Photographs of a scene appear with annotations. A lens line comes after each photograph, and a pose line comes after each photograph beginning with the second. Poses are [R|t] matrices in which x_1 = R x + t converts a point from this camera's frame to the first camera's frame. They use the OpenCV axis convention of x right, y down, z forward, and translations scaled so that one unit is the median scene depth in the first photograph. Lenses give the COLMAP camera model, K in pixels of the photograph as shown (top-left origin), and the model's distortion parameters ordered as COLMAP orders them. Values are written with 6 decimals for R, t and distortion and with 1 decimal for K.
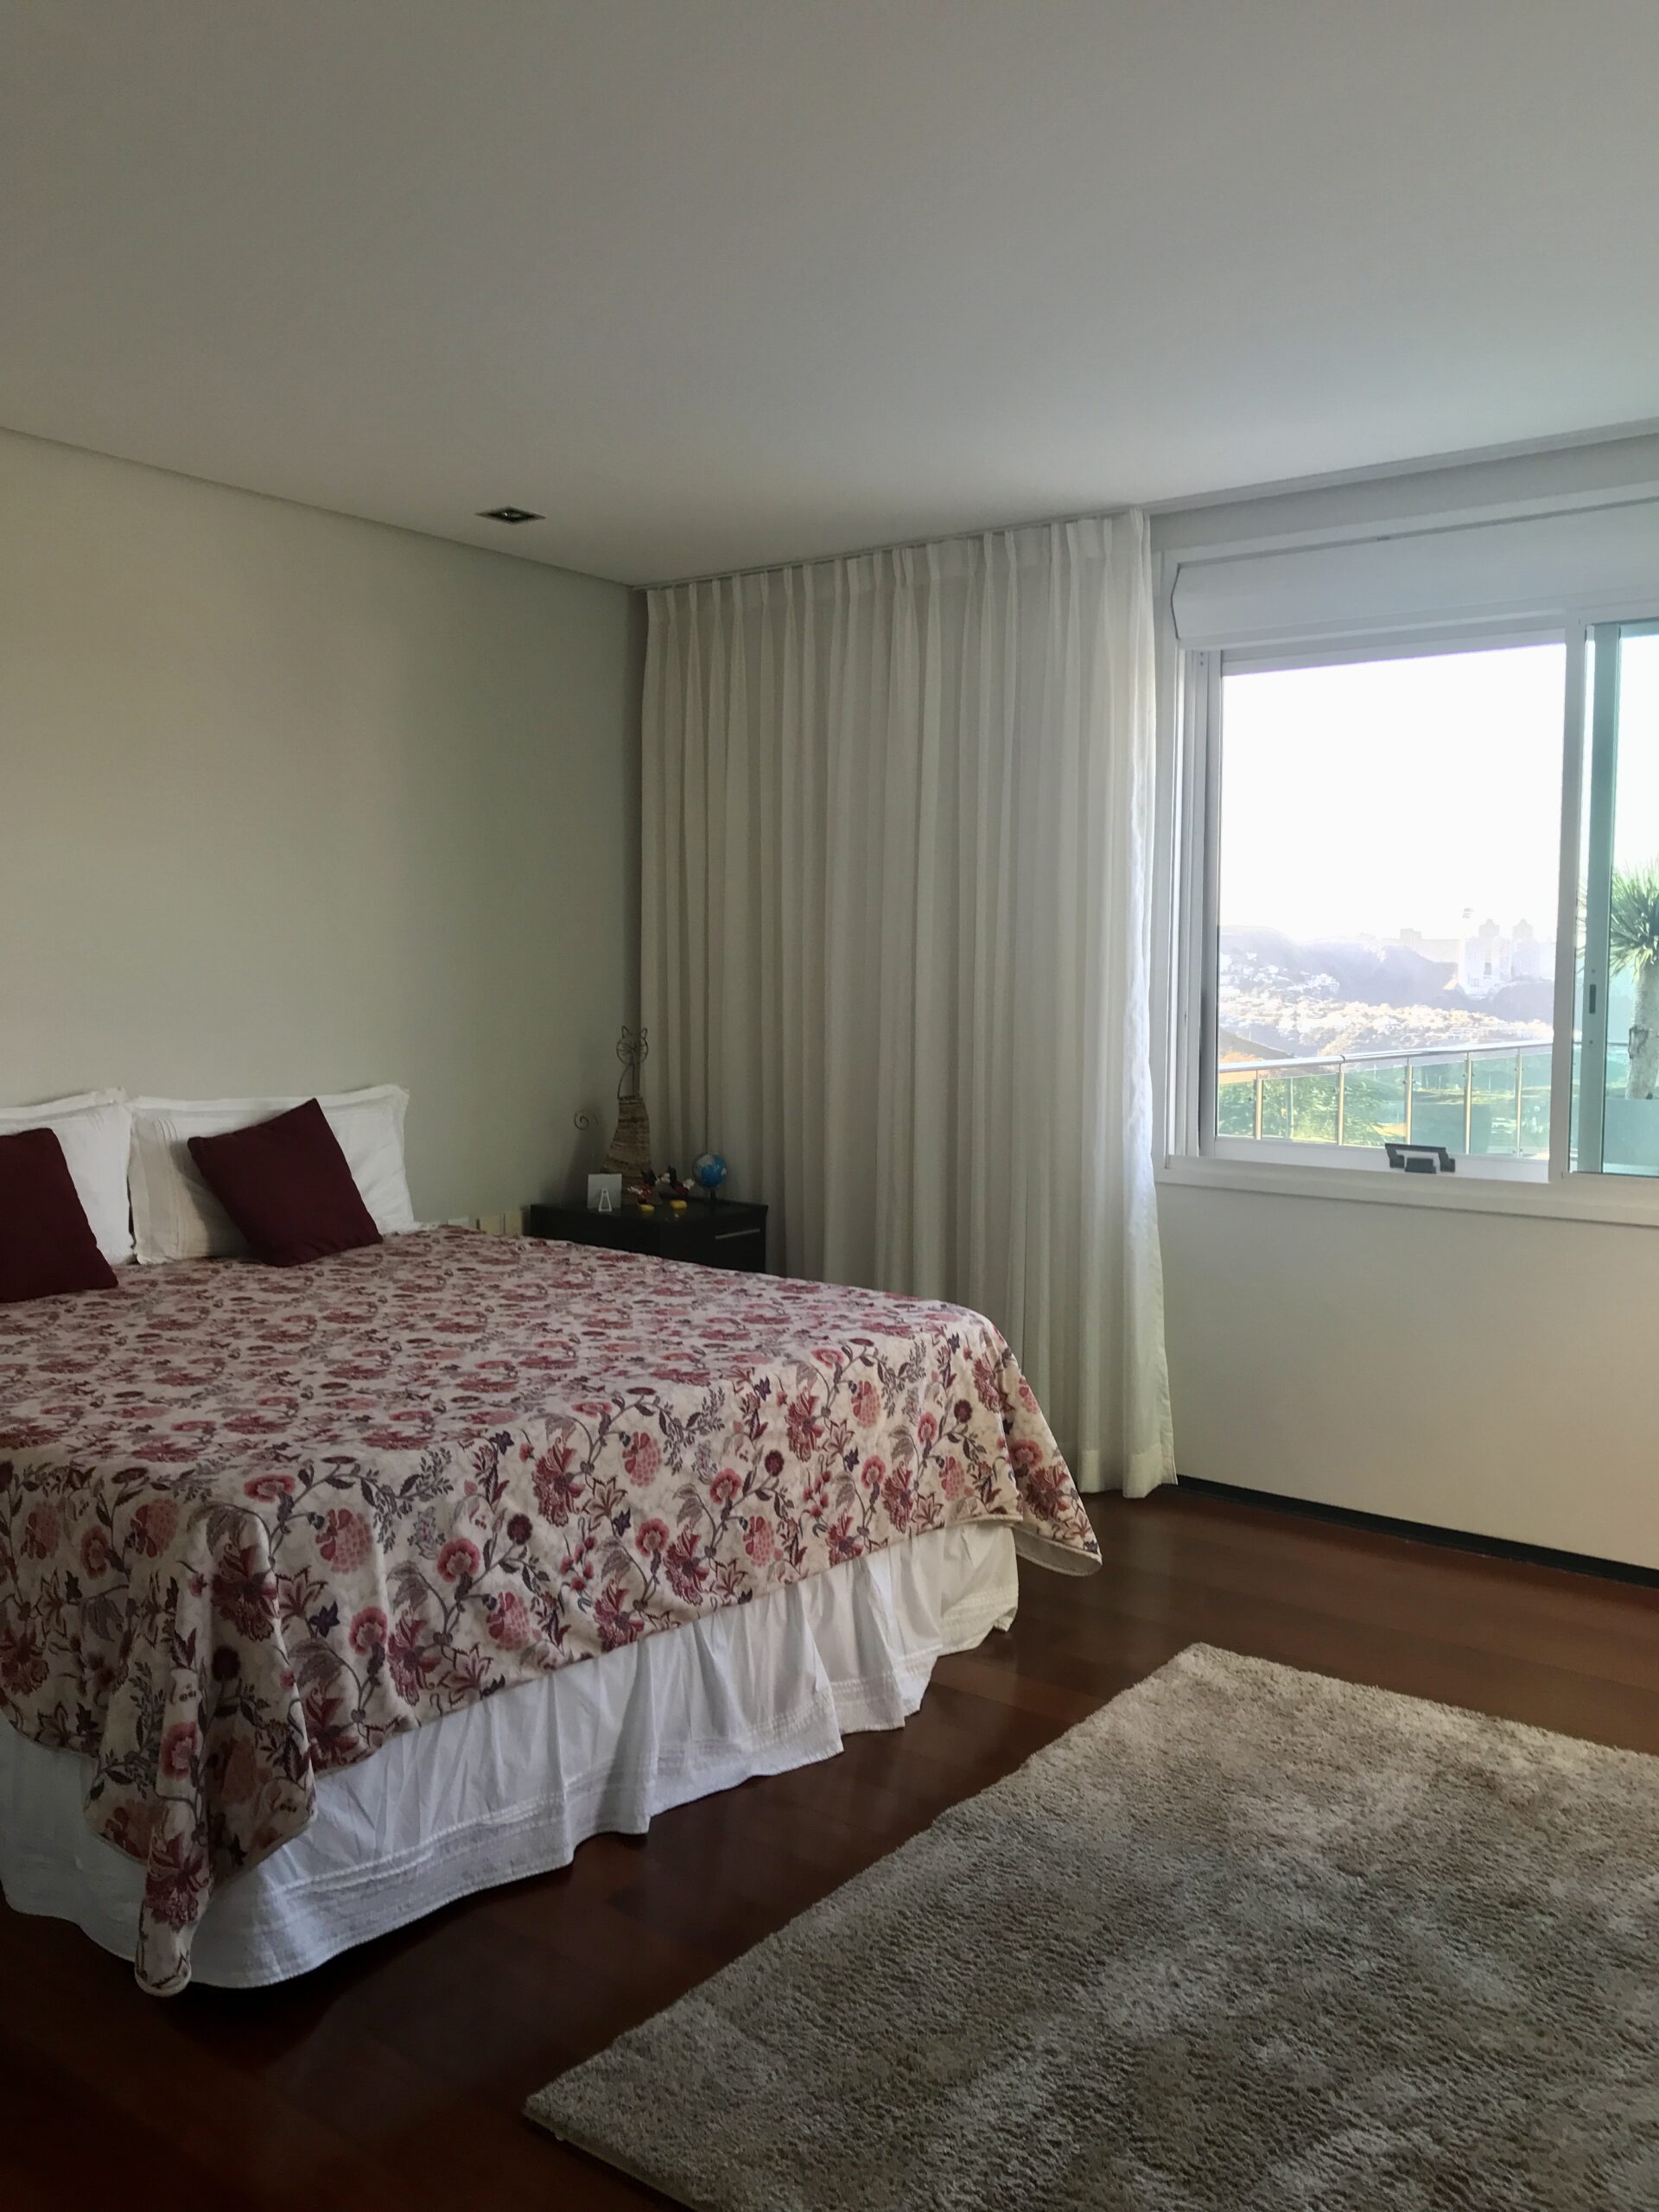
lens RADIAL K [[1811.3, 0, 863.2], [0, 1811.3, 1105.9], [0, 0, 1]] dist [0.048411, -0.048609]
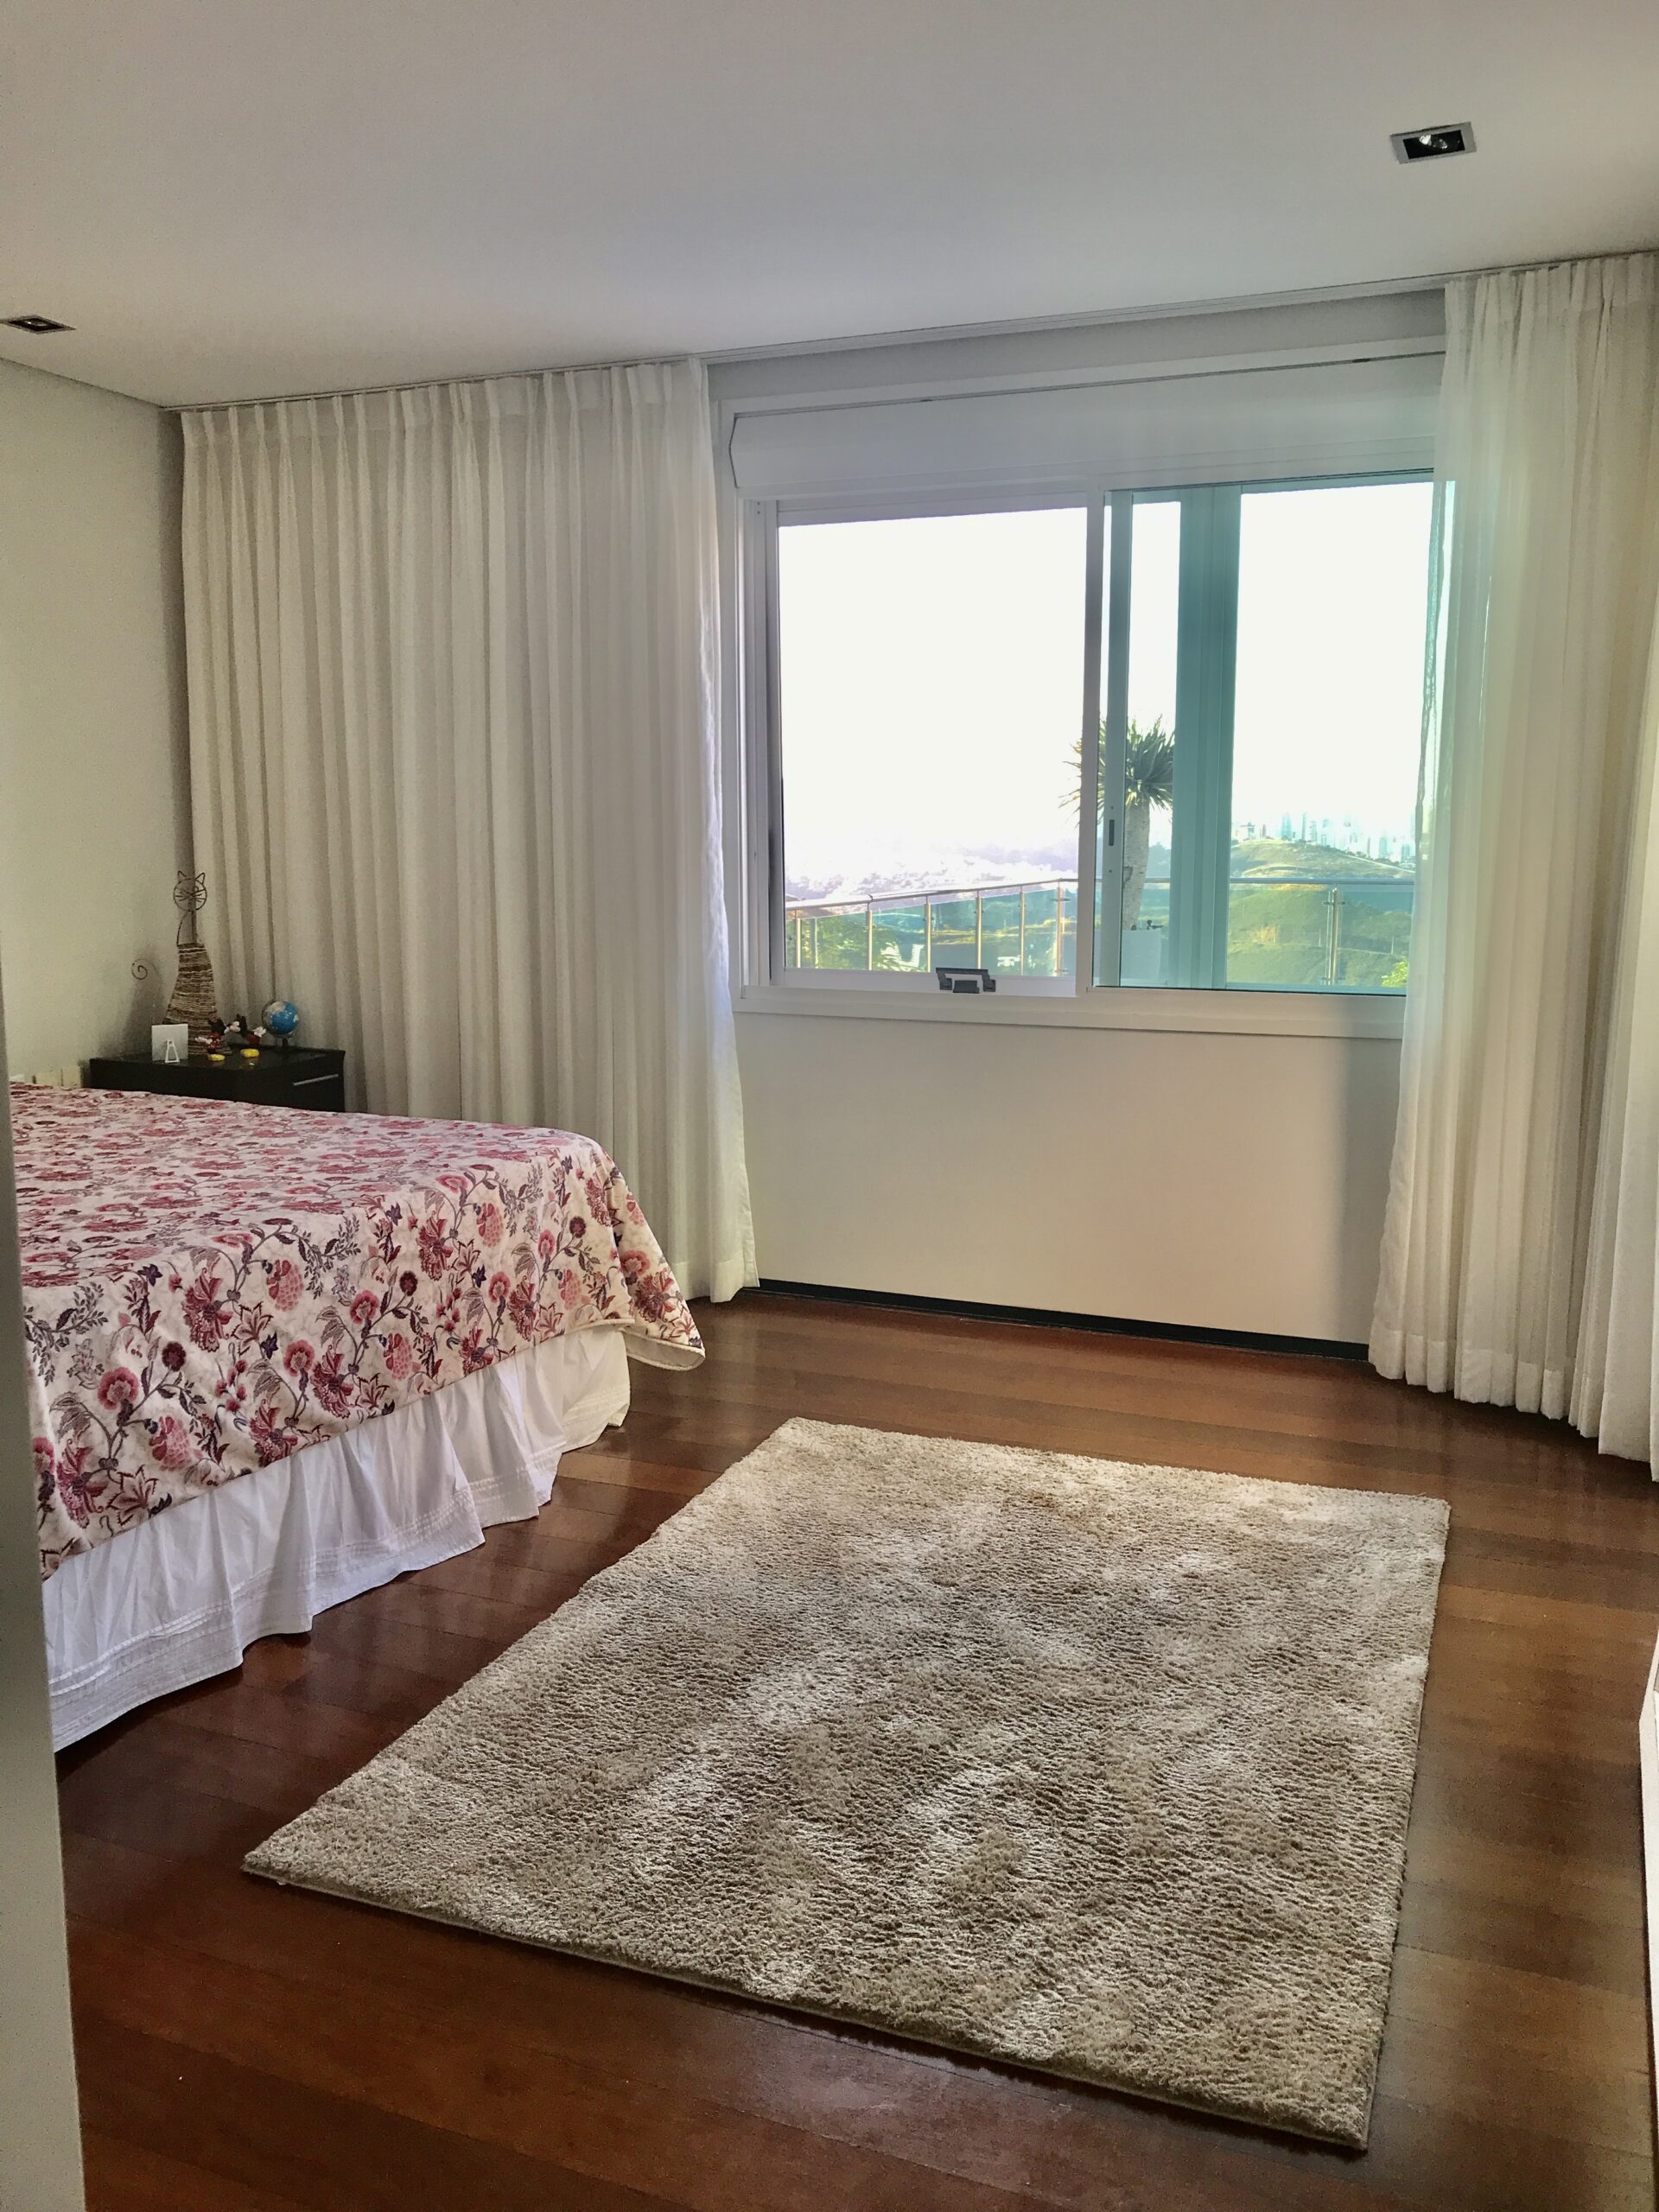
lens RADIAL K [[1811.3, 0, 844.4], [0, 1811.3, 1122.2], [0, 0, 1]] dist [0.048411, -0.048609]
pose [[0.966389, -0.051295, 0.251914, -0.067326], [0.028292, 0.995160, 0.094102, 0.012440], [-0.255522, -0.083812, 0.963164, -0.073684]]
